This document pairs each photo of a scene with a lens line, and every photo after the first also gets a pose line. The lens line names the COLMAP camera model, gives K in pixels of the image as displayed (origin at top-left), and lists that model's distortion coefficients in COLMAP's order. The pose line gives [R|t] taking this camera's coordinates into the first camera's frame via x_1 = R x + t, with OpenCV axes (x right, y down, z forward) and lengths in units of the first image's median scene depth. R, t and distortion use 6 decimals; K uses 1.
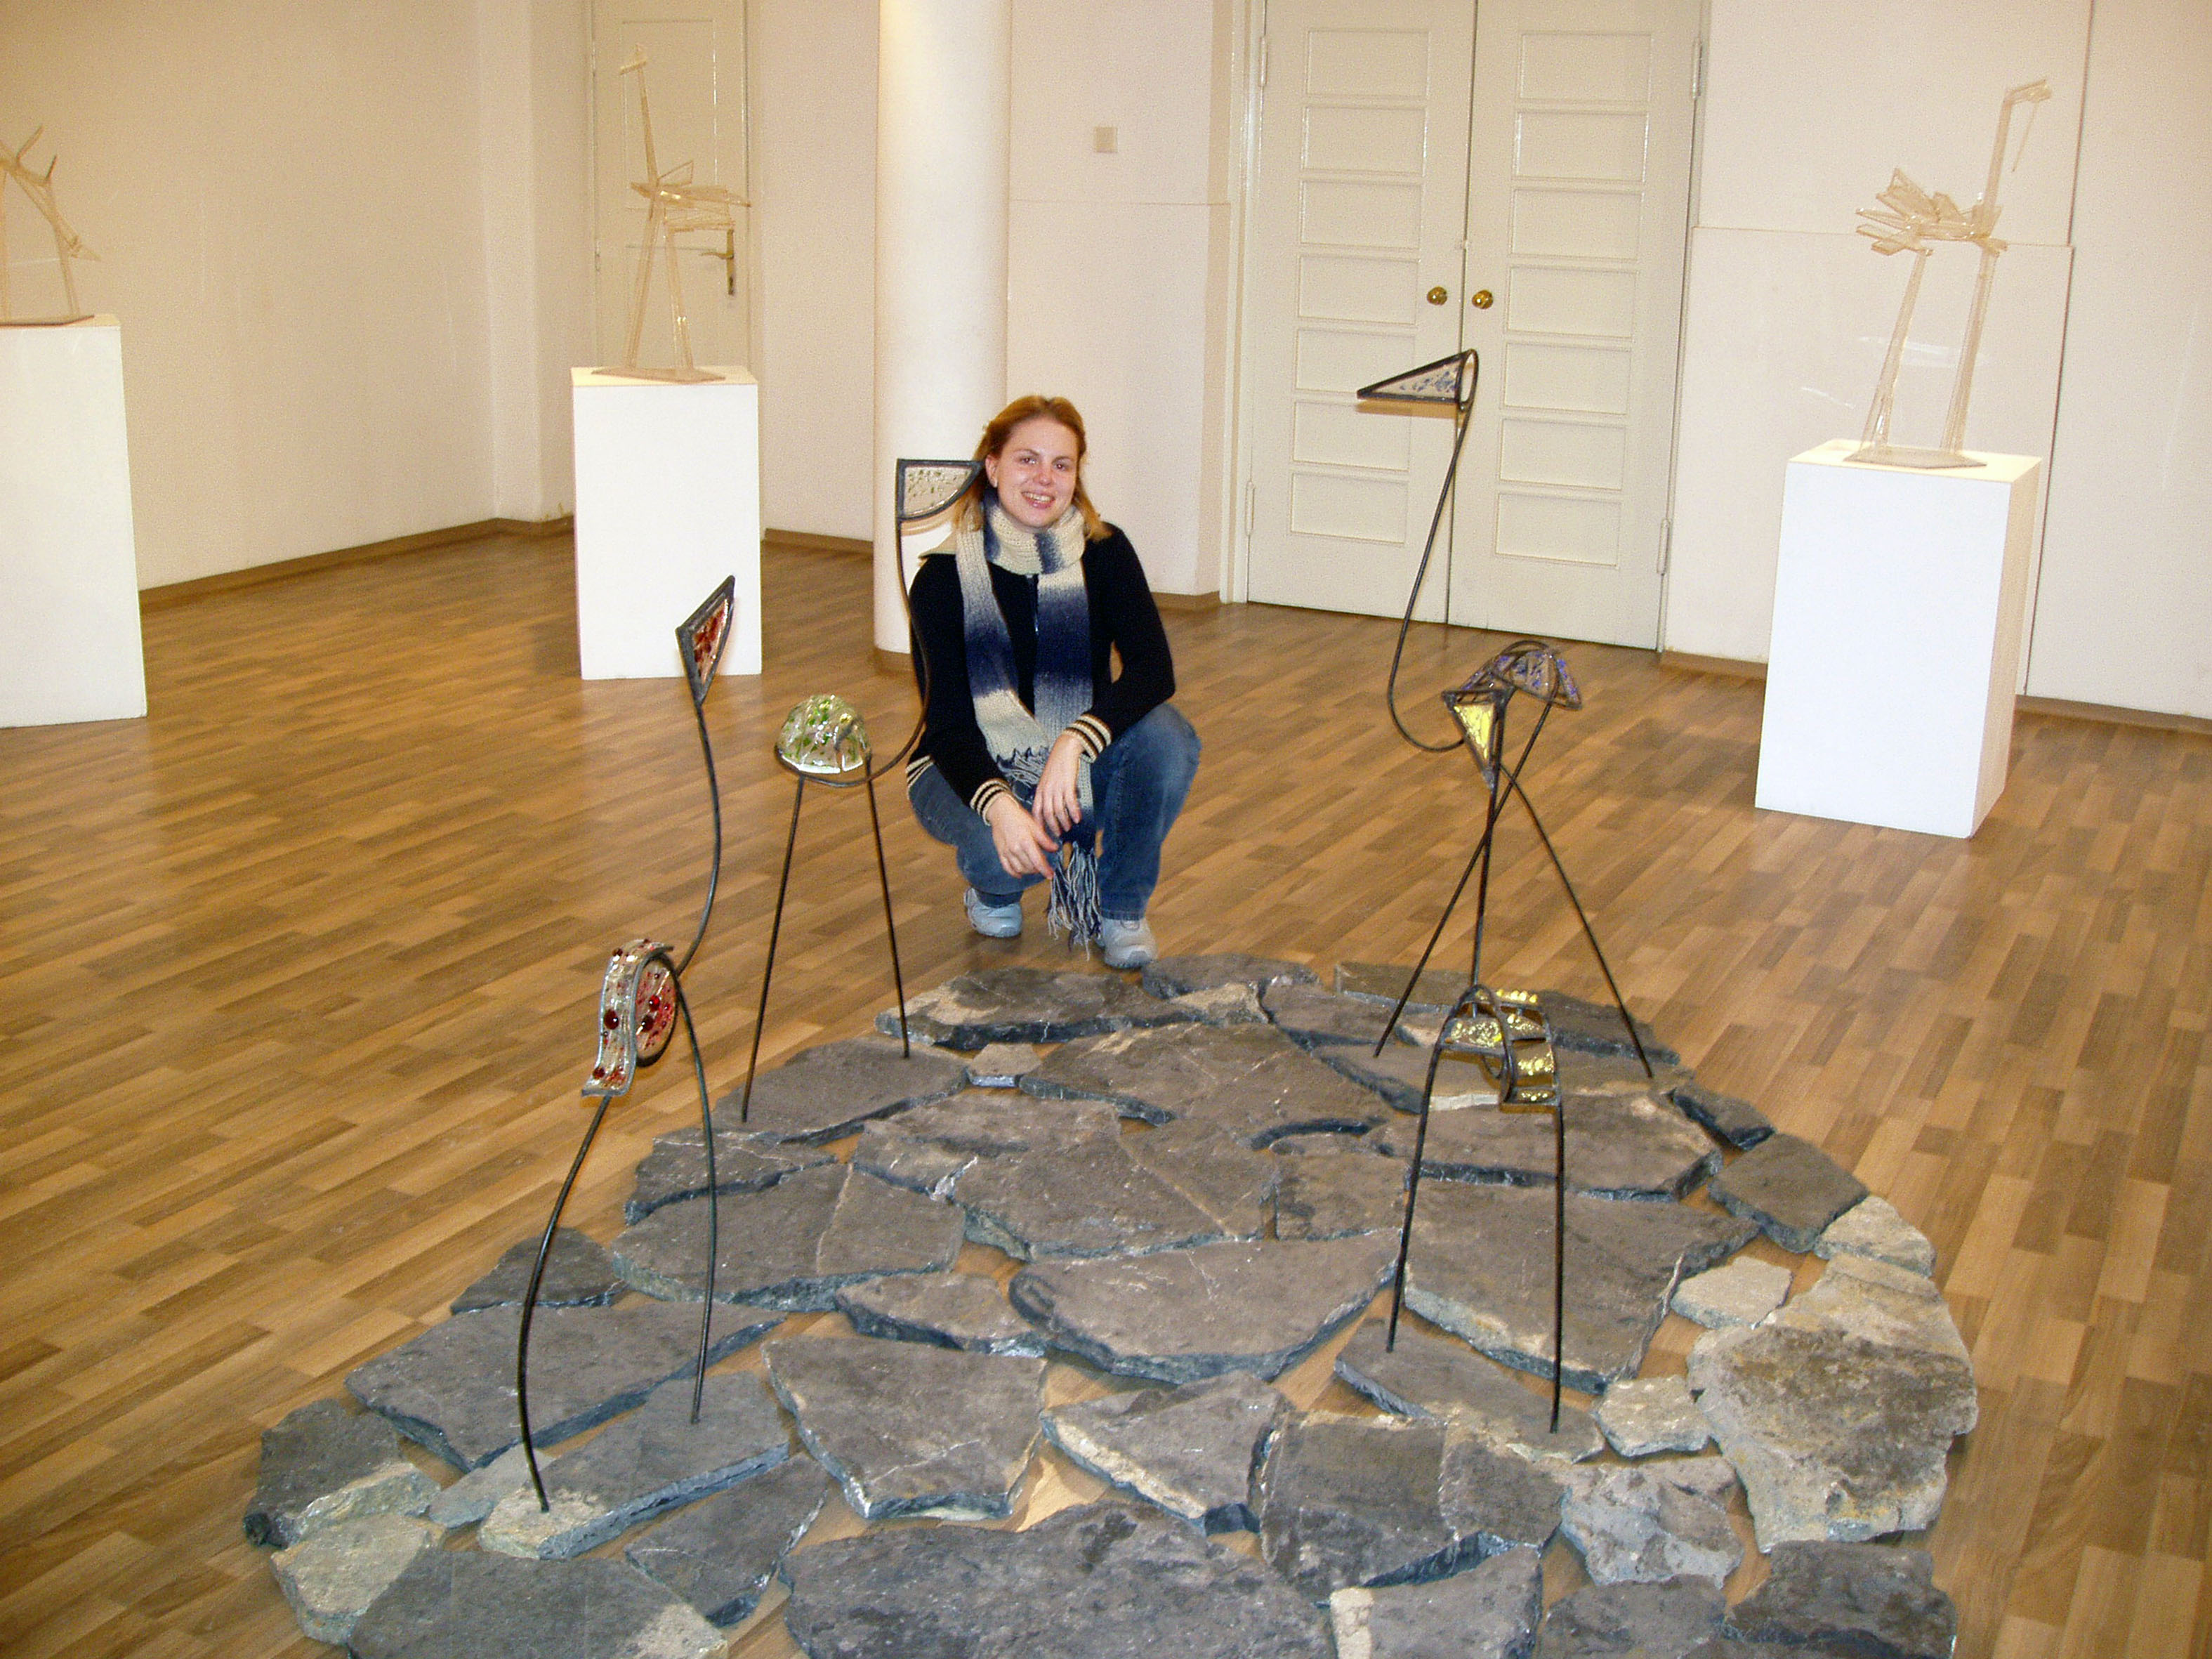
lens RADIAL K [[2446.6, 0, 1106.0], [0, 2446.6, 829.5], [0, 0, 1]] dist [-0.124457, 0.080304]
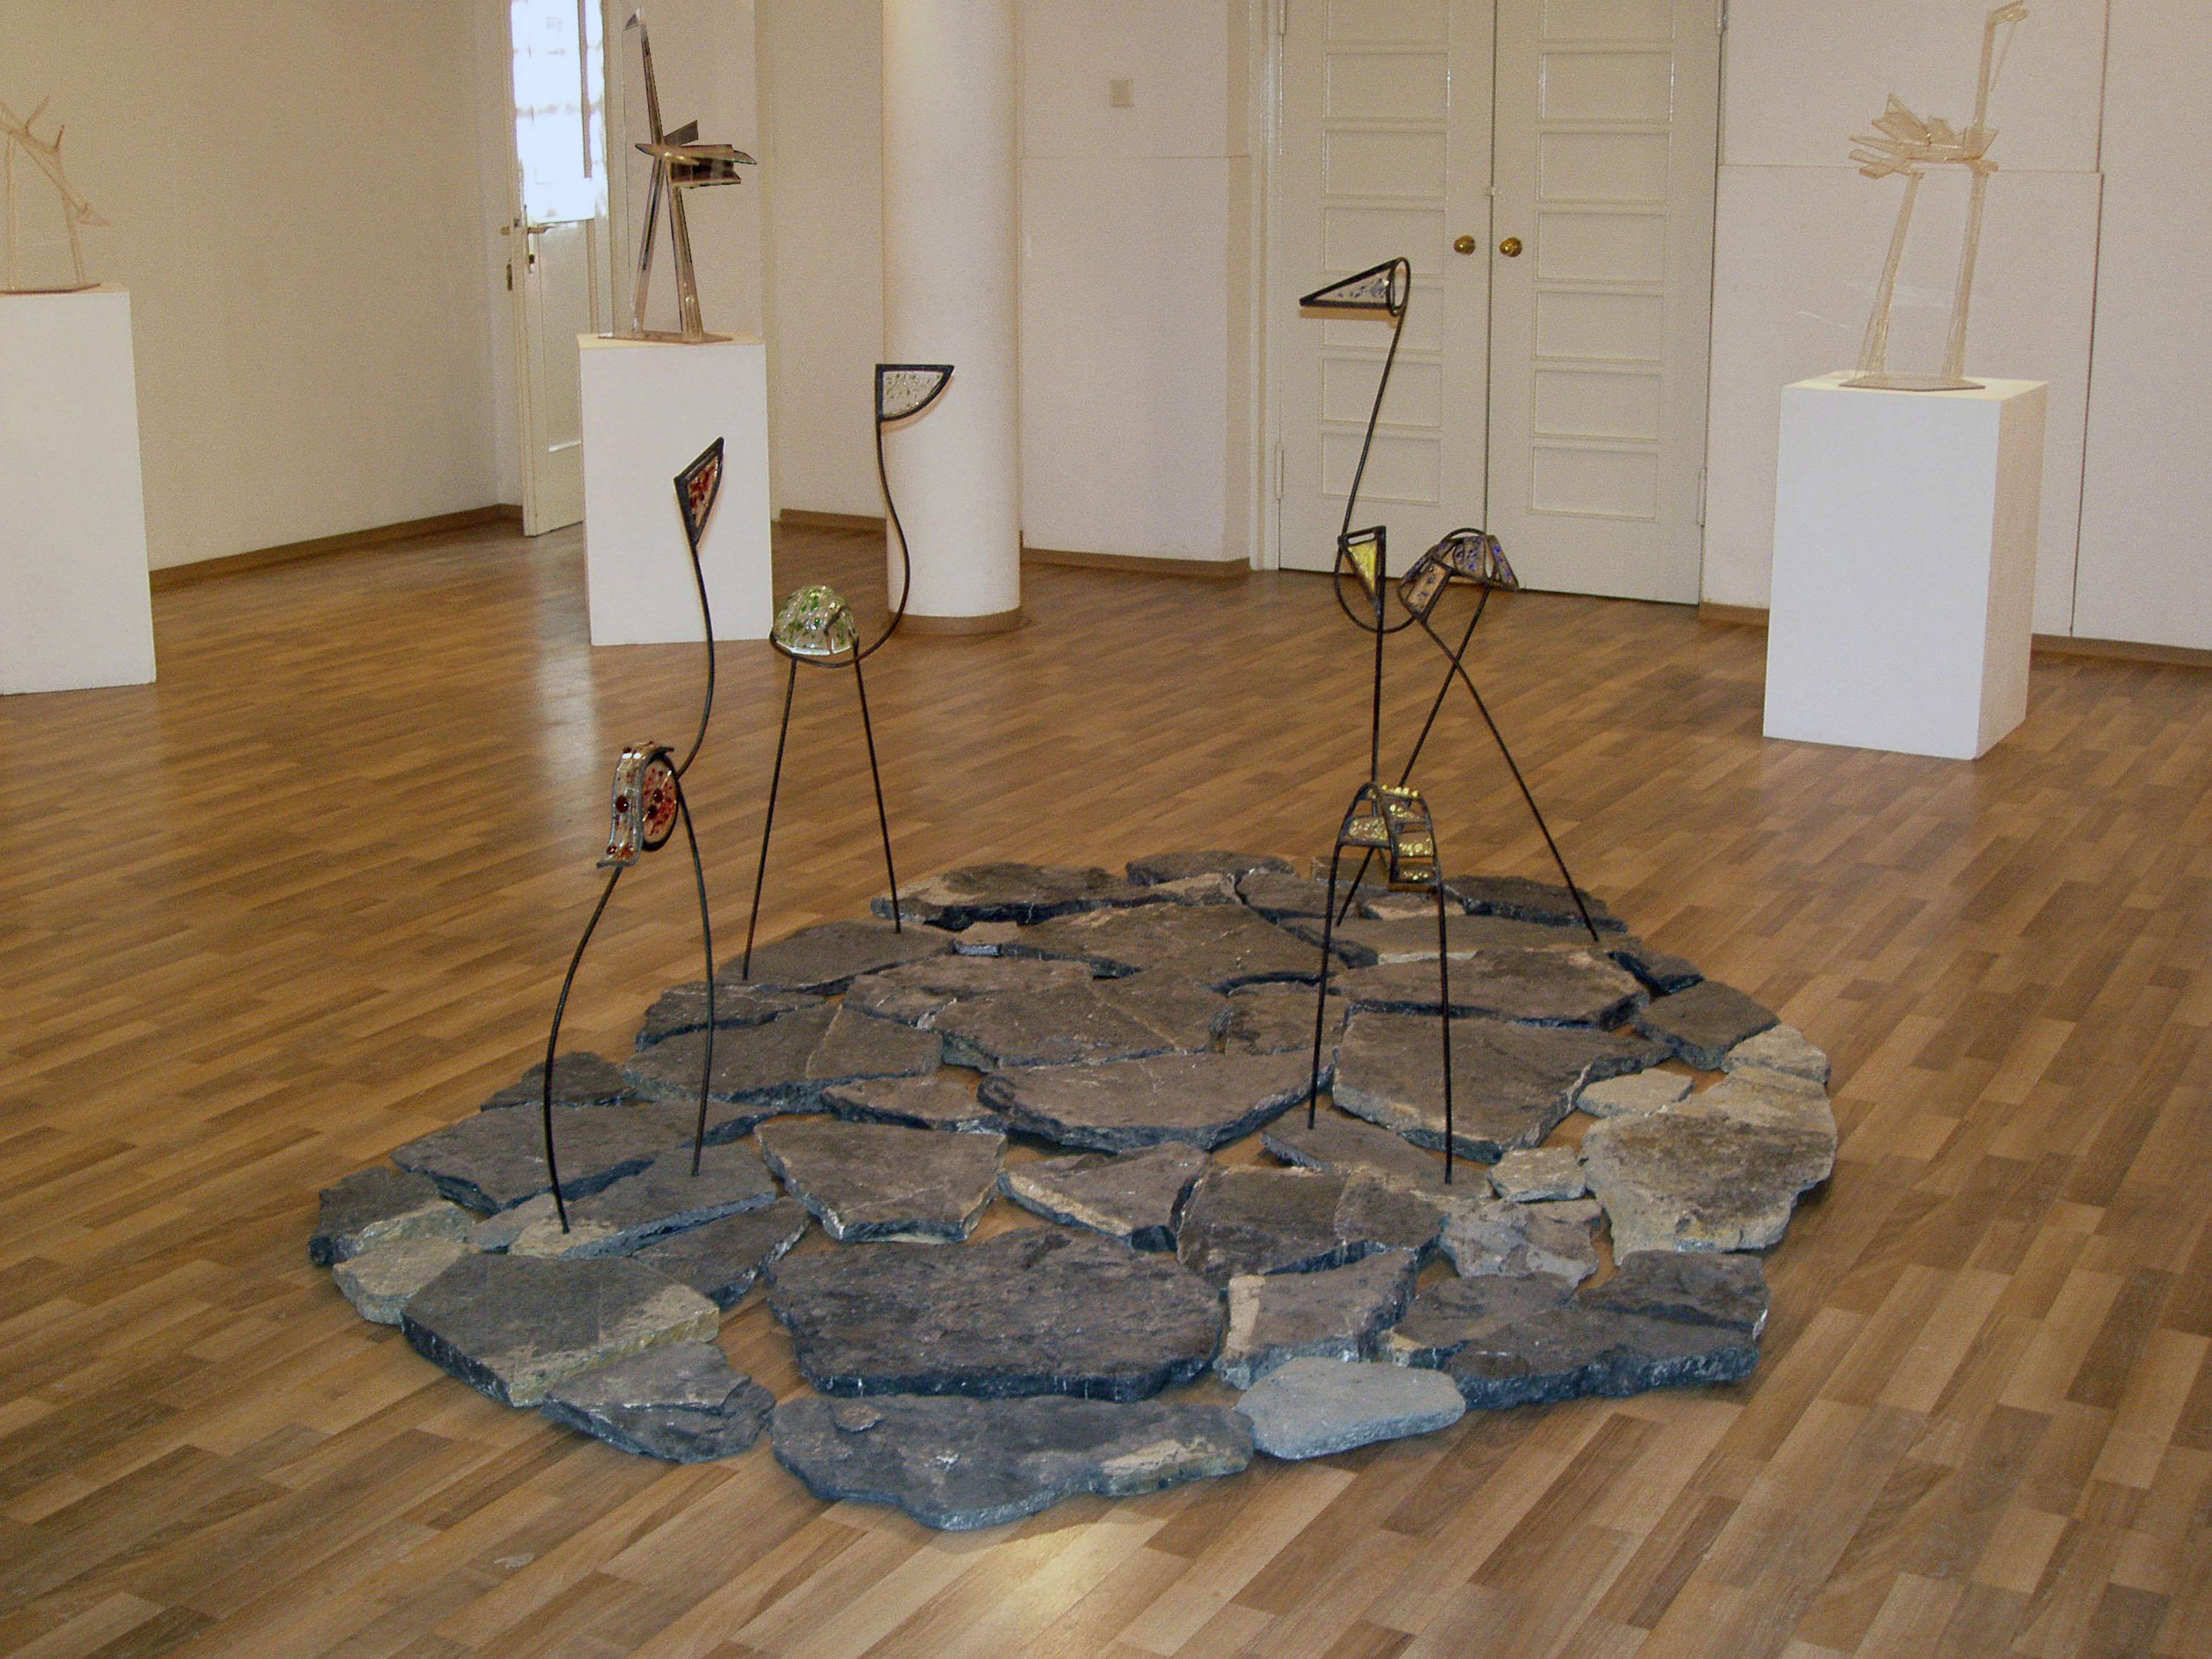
lens RADIAL K [[2836.8, 0, 1106.0], [0, 2836.8, 829.5], [0, 0, 1]] dist [-0.087942, -0.010368]
pose [[0.999399, -0.013850, -0.031774, 0.056603], [0.012930, 0.999496, -0.028985, 0.097623], [0.032159, 0.028556, 0.999075, -0.274517]]
